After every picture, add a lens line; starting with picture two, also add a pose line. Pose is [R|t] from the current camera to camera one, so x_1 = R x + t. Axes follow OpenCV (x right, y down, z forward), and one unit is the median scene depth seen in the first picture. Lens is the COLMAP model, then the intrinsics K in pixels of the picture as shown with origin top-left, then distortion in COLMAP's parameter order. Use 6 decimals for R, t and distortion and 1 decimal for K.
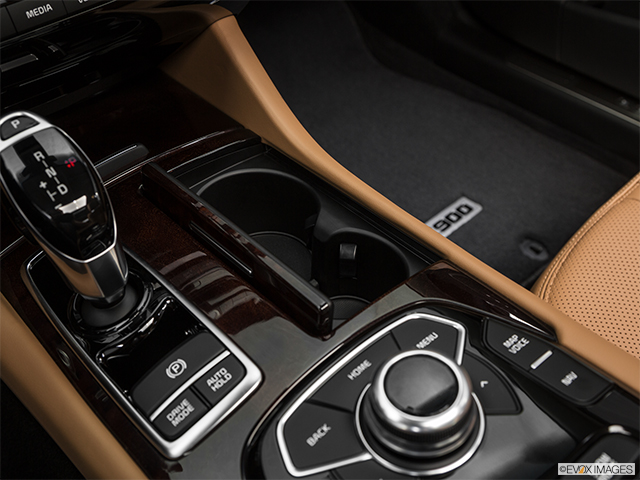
lens RADIAL K [[674.0, 0, 321.5], [0, 674.0, 241.3], [0, 0, 1]] dist [-0.010637, 0.000000]
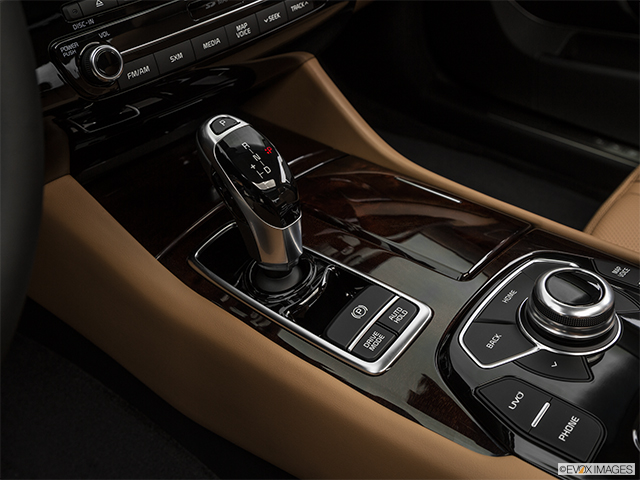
lens RADIAL K [[716.2, 0, 318.4], [0, 716.2, 239.1], [0, 0, 1]] dist [0.007962, 0.000000]
pose [[0.993090, -0.064930, 0.097760, -0.413647], [0.077906, 0.987726, -0.135380, 0.231958], [-0.087770, 0.142060, 0.985959, -0.304392]]
